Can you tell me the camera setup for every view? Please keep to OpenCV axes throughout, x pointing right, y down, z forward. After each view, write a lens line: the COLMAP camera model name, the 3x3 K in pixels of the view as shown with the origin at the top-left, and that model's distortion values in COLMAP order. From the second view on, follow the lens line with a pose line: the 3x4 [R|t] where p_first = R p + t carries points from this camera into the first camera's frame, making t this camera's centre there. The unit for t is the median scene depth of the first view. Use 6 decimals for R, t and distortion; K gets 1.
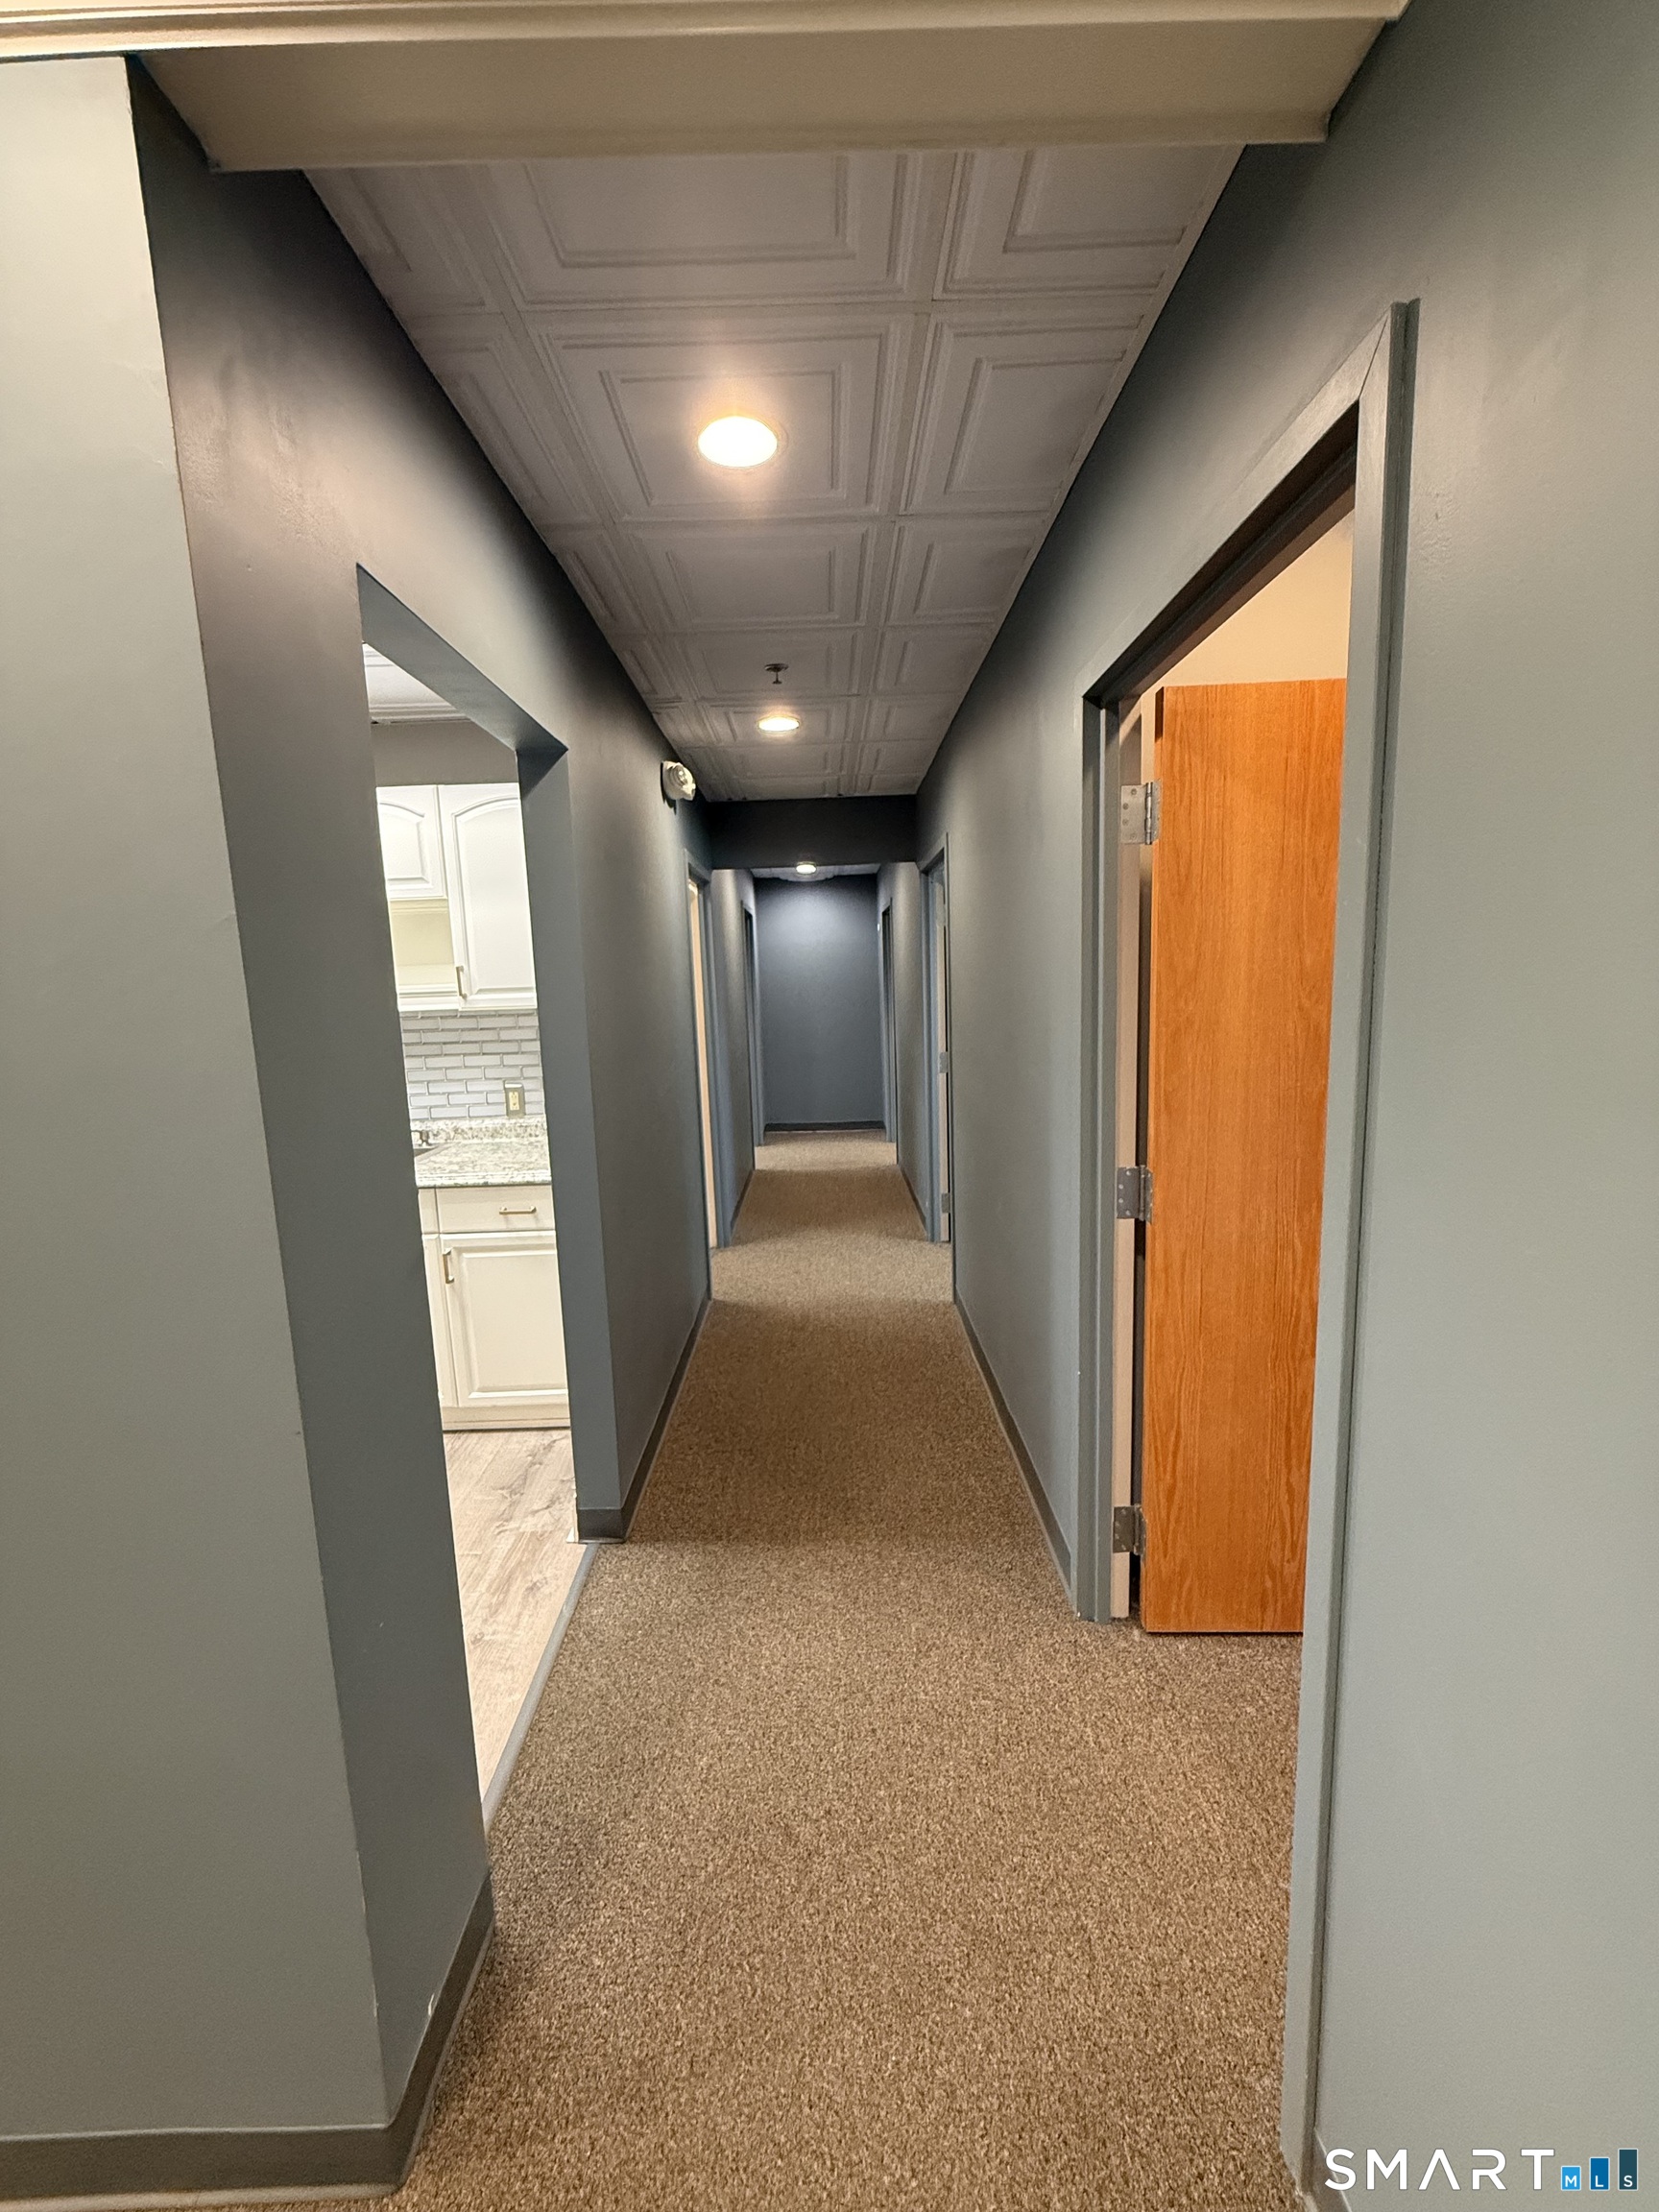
lens RADIAL K [[878.7, 0, 828.7], [0, 878.7, 1101.0], [0, 0, 1]] dist [-0.000726, 0.000206]
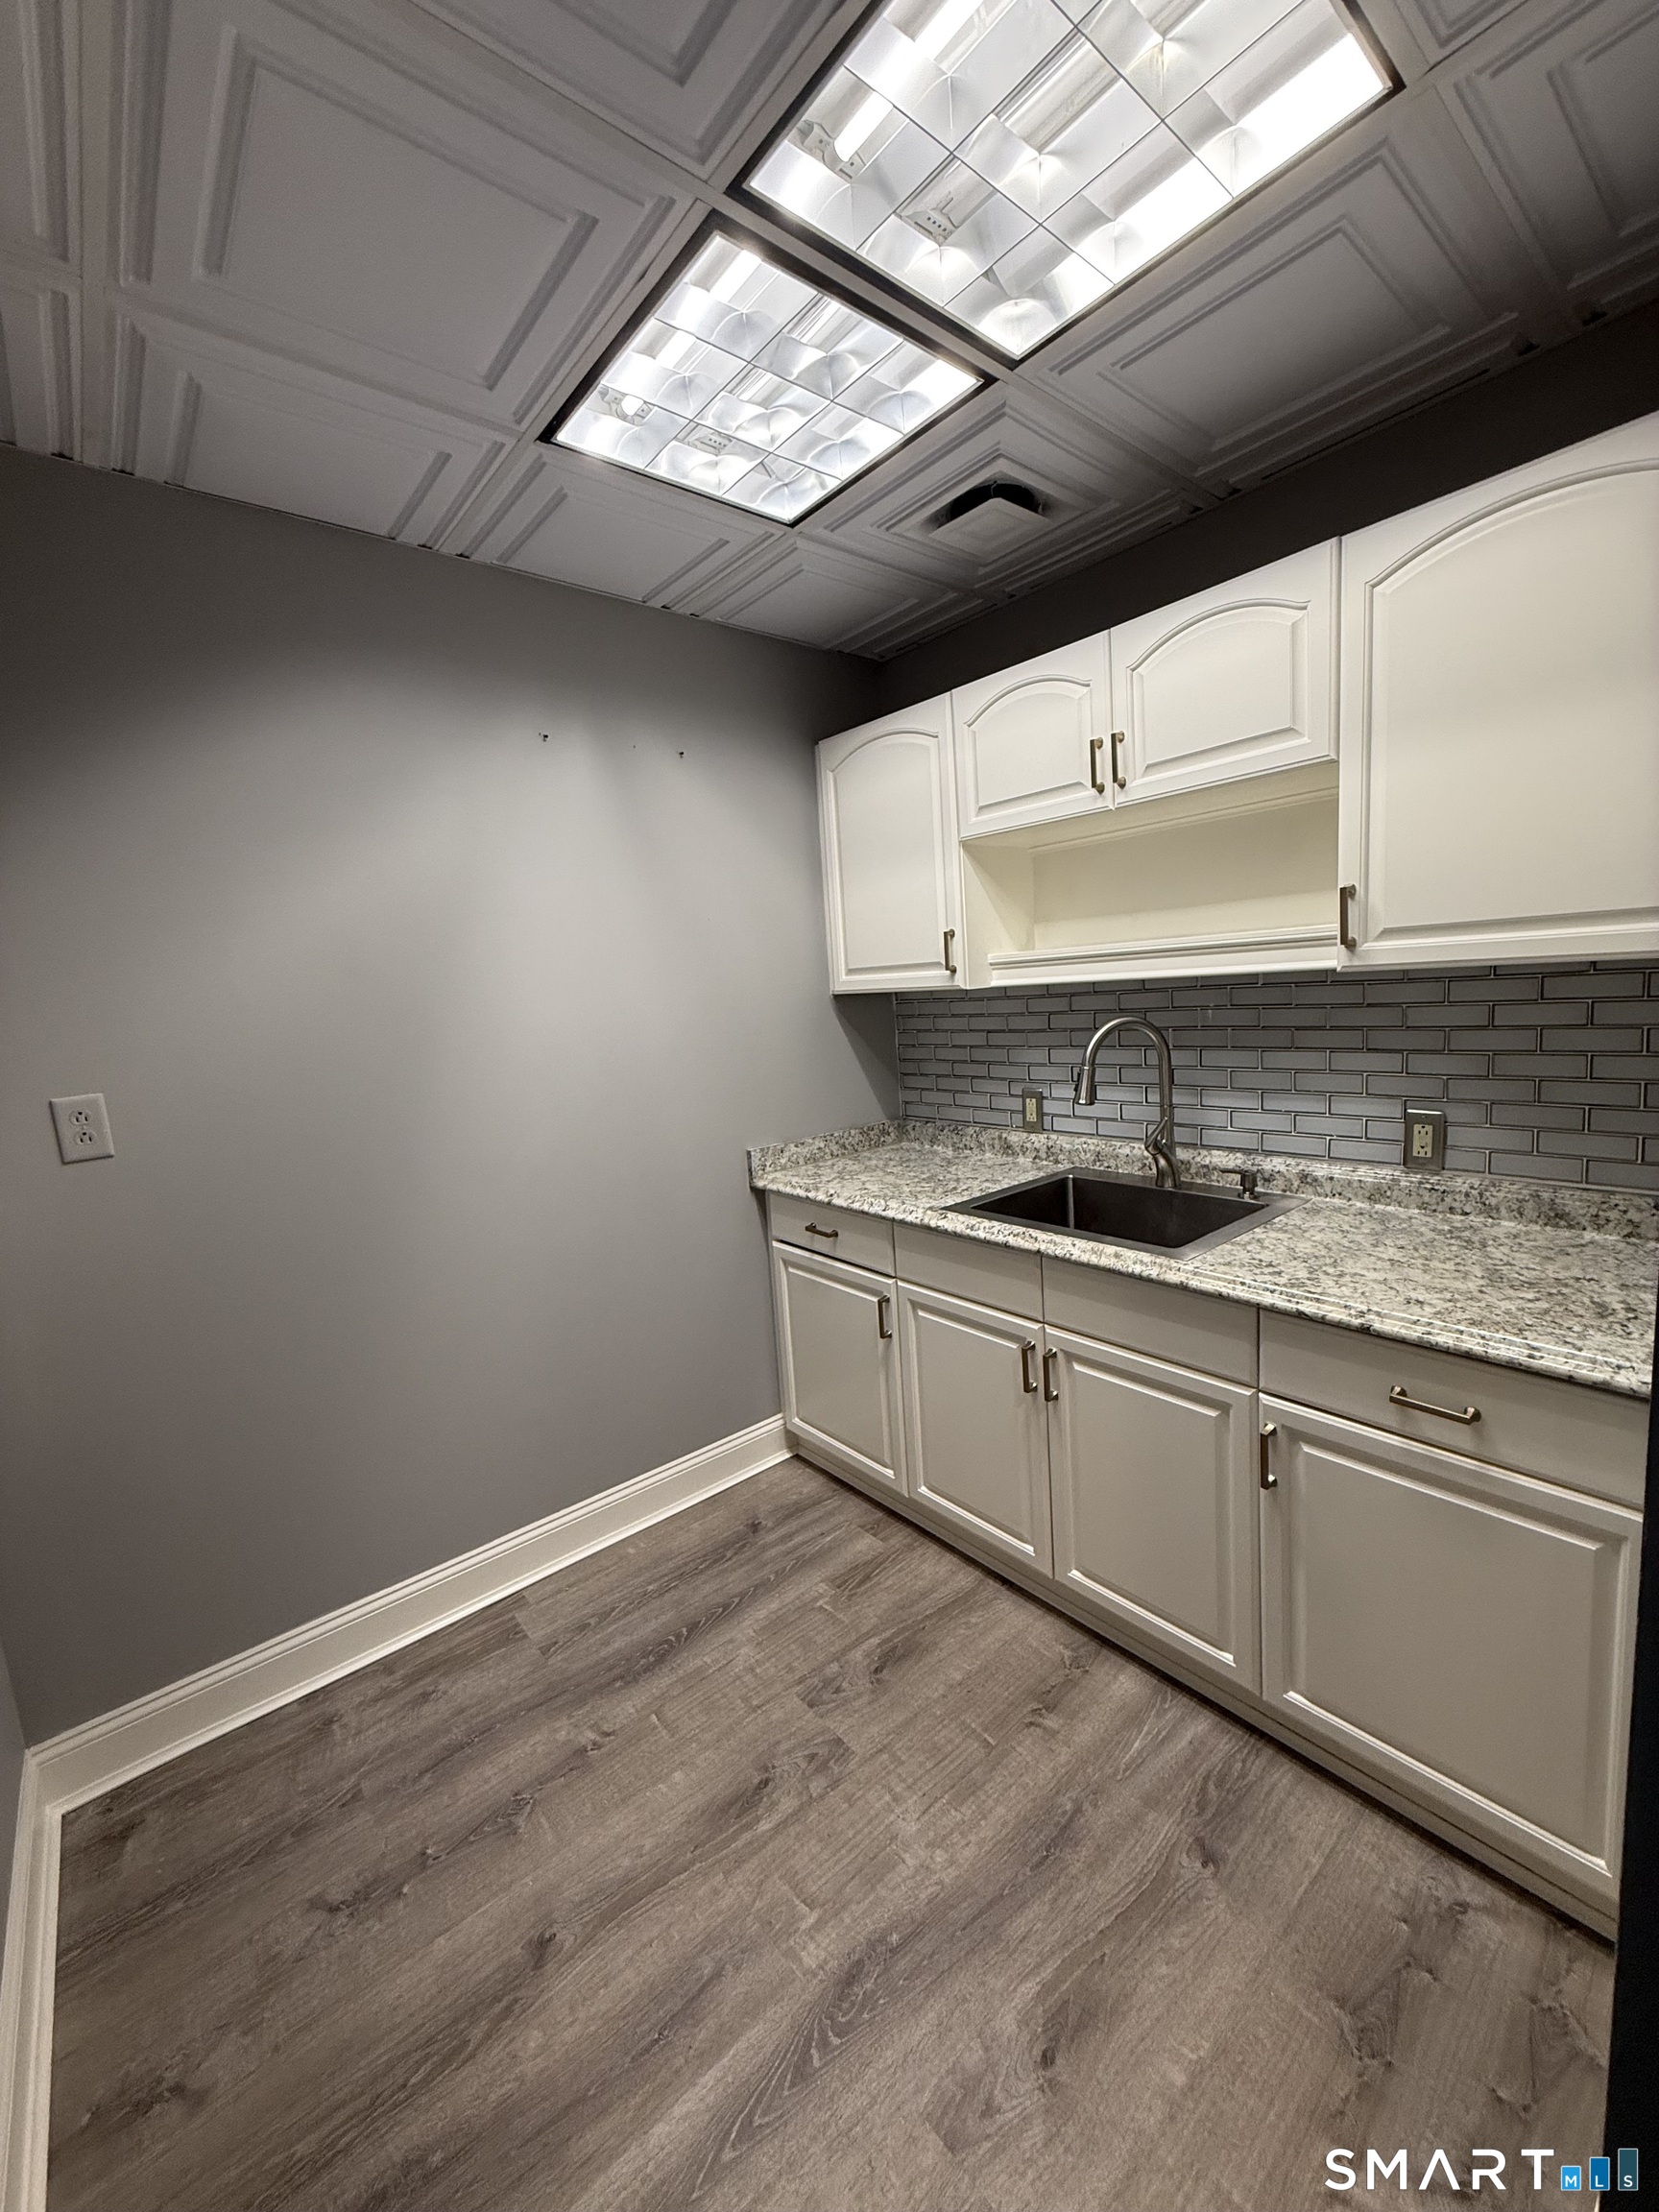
lens RADIAL K [[878.7, 0, 828.7], [0, 878.7, 1101.0], [0, 0, 1]] dist [-0.000726, 0.000206]
pose [[0.633356, 0.095557, -0.767938, -0.180847], [-0.068051, 0.995380, 0.067733, -0.036071], [0.770862, 0.009360, 0.636933, 0.384250]]
